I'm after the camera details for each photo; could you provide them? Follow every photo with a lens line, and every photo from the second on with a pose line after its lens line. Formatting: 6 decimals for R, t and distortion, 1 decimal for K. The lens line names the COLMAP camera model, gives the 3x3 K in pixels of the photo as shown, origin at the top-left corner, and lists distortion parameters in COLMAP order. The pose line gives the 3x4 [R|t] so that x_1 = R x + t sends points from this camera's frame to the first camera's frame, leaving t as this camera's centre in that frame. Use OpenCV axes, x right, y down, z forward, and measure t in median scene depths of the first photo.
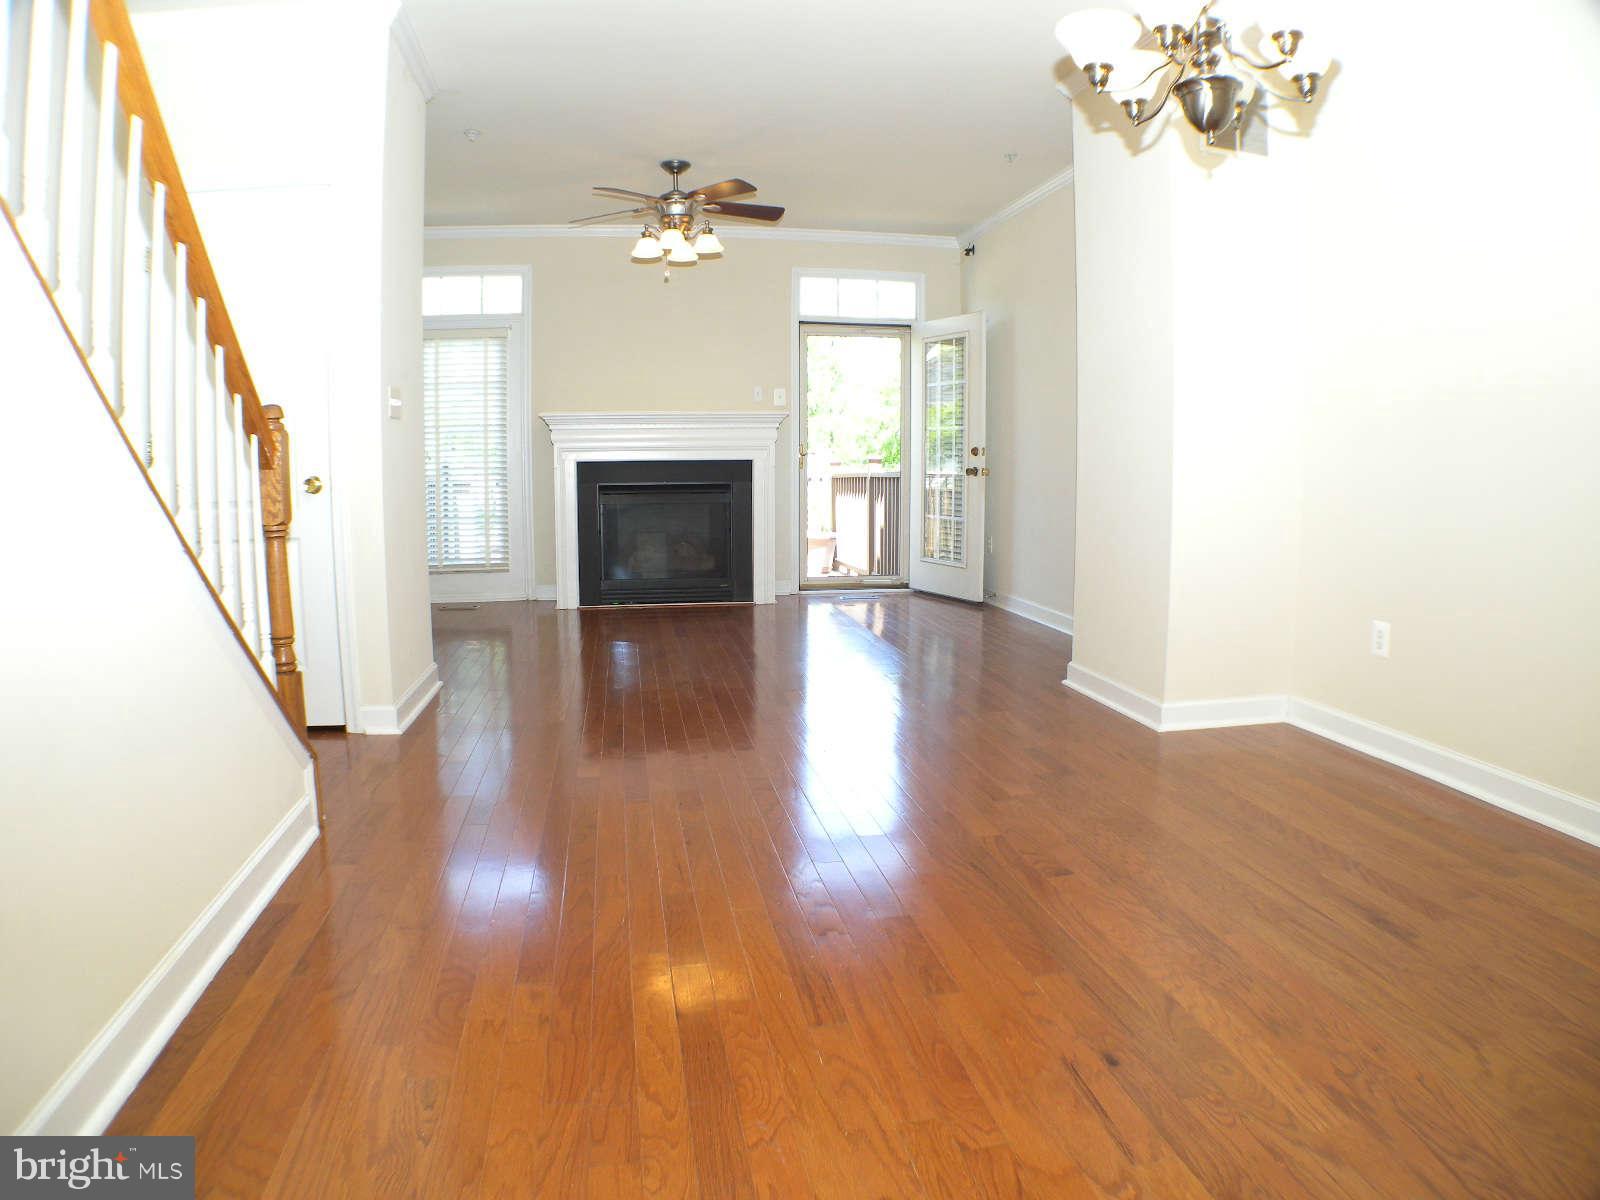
lens RADIAL K [[1020.6, 0, 800.0], [0, 1020.6, 600.0], [0, 0, 1]] dist [-0.267583, 0.100644]
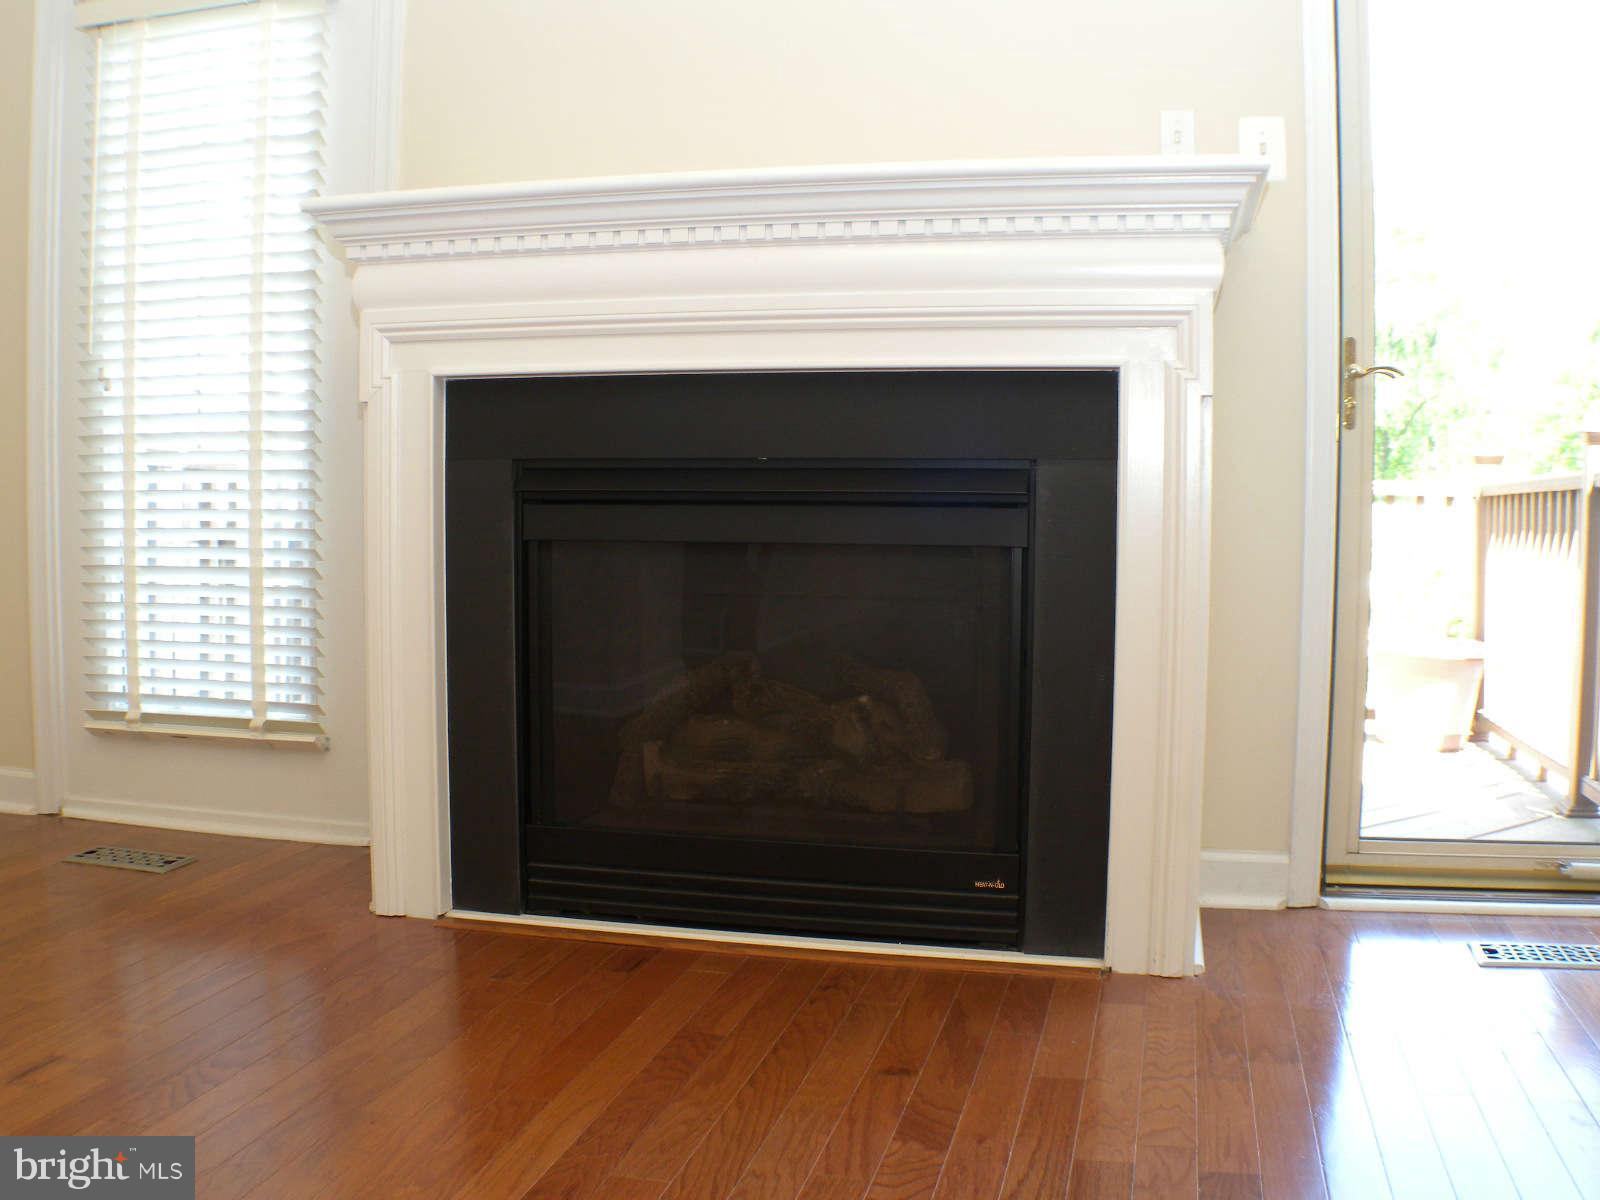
lens RADIAL K [[1513.7, 0, 800.0], [0, 1513.7, 600.0], [0, 0, 1]] dist [-0.198672, 0.013107]
pose [[0.915912, 0.034870, -0.399862, 0.026557], [-0.060228, 0.996880, -0.051022, -0.060840], [0.396835, 0.070815, 0.915154, 0.644239]]
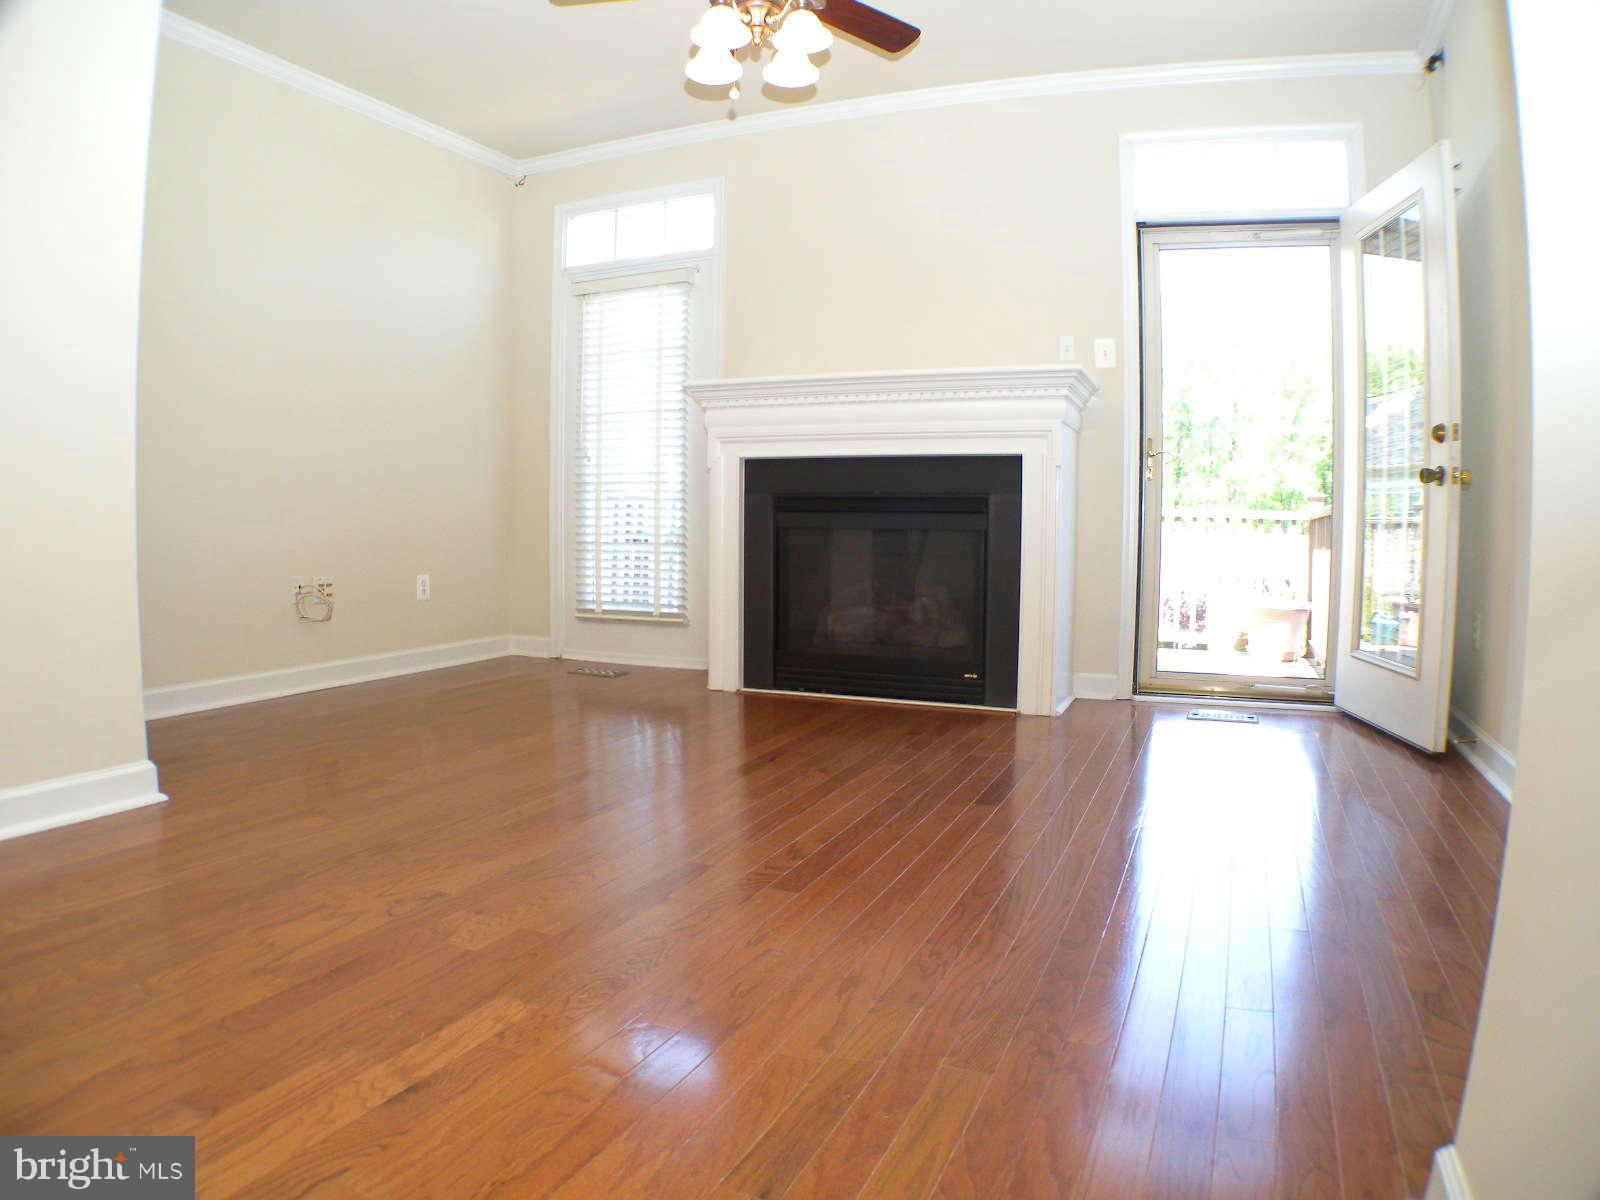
lens RADIAL K [[1020.6, 0, 800.0], [0, 1020.6, 600.0], [0, 0, 1]] dist [-0.267583, 0.100644]
pose [[0.831197, 0.050513, -0.553679, 0.158532], [-0.083122, 0.995962, -0.033922, -0.028901], [0.549730, 0.074219, 0.832039, 0.470734]]
